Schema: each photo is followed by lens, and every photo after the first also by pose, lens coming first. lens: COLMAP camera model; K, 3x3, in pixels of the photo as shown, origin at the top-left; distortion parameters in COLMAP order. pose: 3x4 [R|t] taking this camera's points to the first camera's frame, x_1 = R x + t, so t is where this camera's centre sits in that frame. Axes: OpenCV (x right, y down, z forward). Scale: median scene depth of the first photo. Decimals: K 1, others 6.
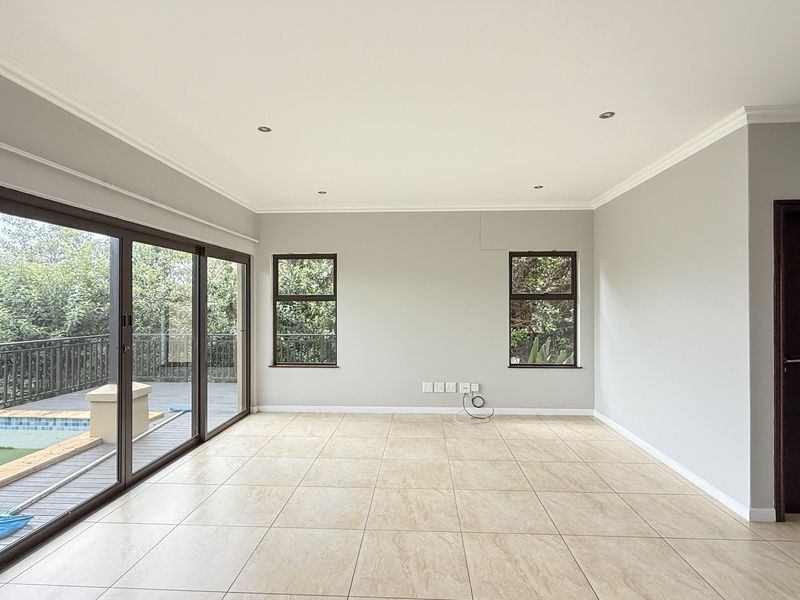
lens RADIAL K [[423.7, 0, 400.0], [0, 423.7, 300.0], [0, 0, 1]] dist [-0.002962, -0.000120]
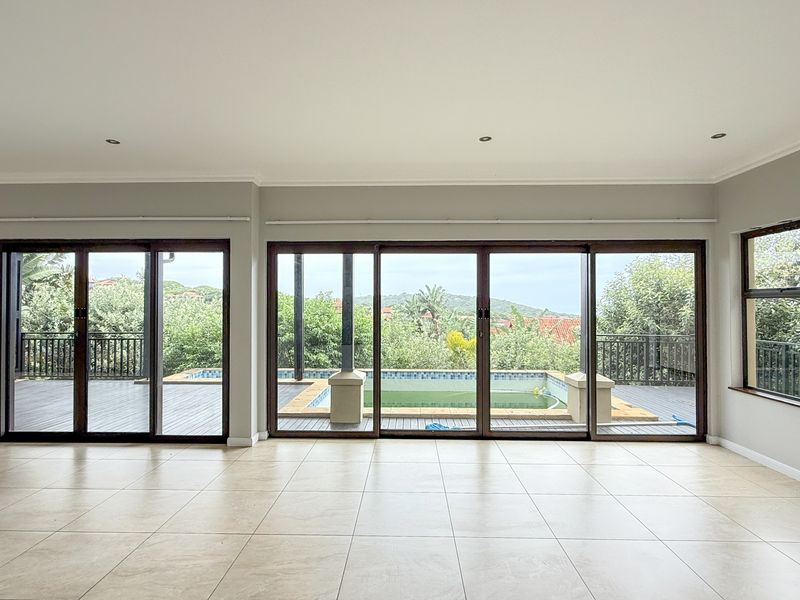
lens RADIAL K [[423.7, 0, 400.0], [0, 423.7, 300.0], [0, 0, 1]] dist [-0.002962, -0.000120]
pose [[0.031473, -0.002828, -0.999501, 0.410154], [0.011238, 0.999934, -0.002476, 0.000498], [0.999441, -0.011154, 0.031503, 0.416989]]
